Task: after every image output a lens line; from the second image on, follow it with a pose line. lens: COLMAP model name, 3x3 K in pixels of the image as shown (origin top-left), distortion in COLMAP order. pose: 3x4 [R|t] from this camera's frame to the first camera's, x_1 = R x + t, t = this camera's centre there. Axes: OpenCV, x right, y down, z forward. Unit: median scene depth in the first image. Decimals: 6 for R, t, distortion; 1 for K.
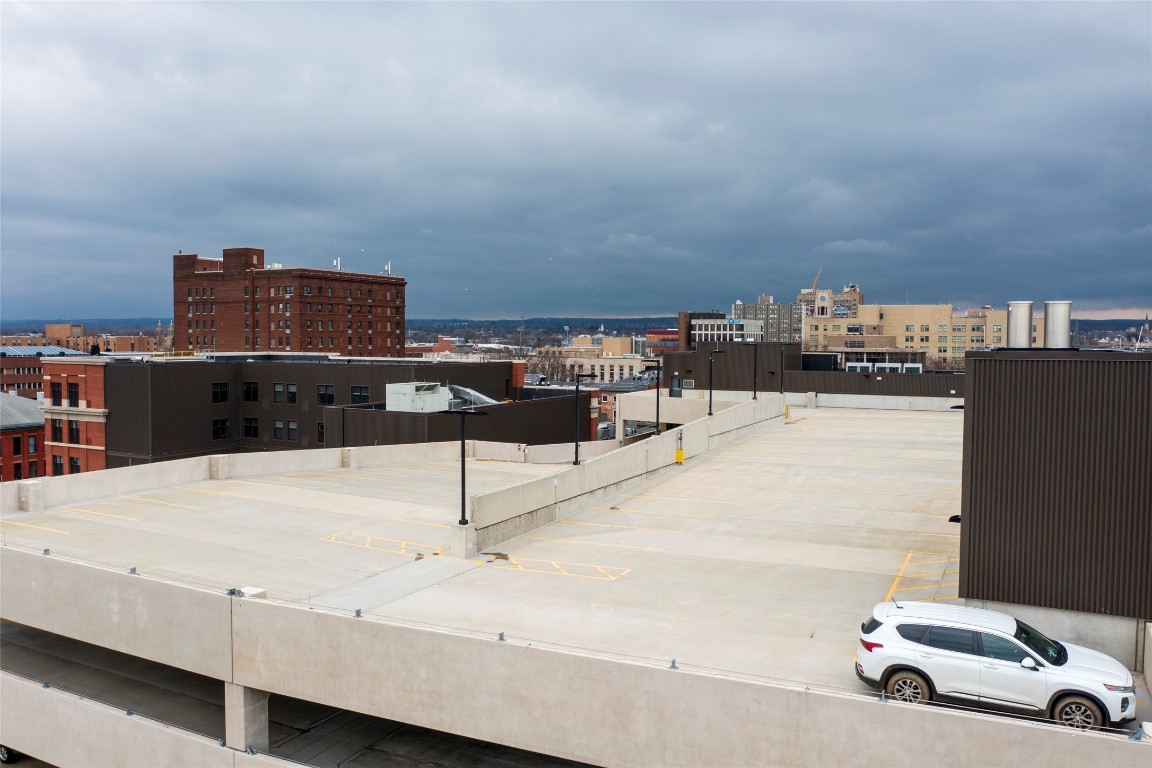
lens RADIAL K [[906.1, 0, 574.1], [0, 906.1, 379.2], [0, 0, 1]] dist [-0.026933, 0.005410]
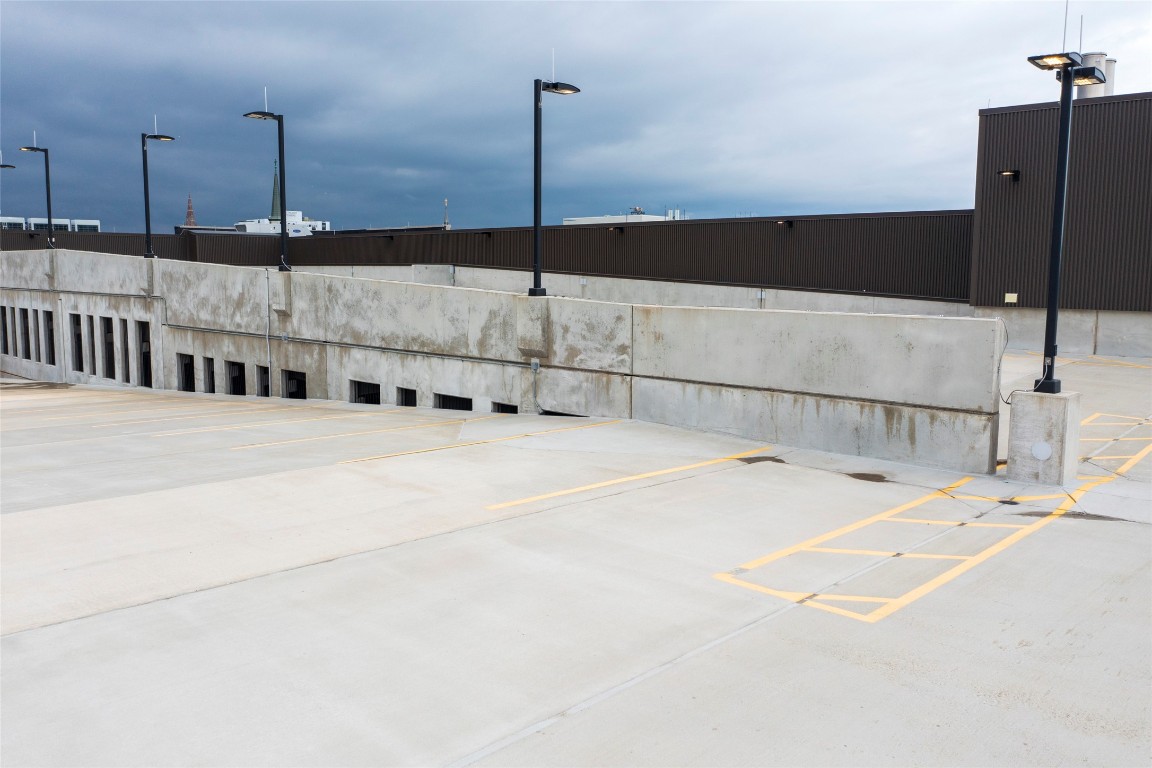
lens RADIAL K [[906.1, 0, 574.1], [0, 906.1, 379.2], [0, 0, 1]] dist [-0.026933, 0.005410]
pose [[0.281953, -0.119008, 0.952019, -0.187087], [0.039873, 0.992873, 0.112306, 0.039344], [-0.958599, 0.006295, 0.284689, 0.392859]]
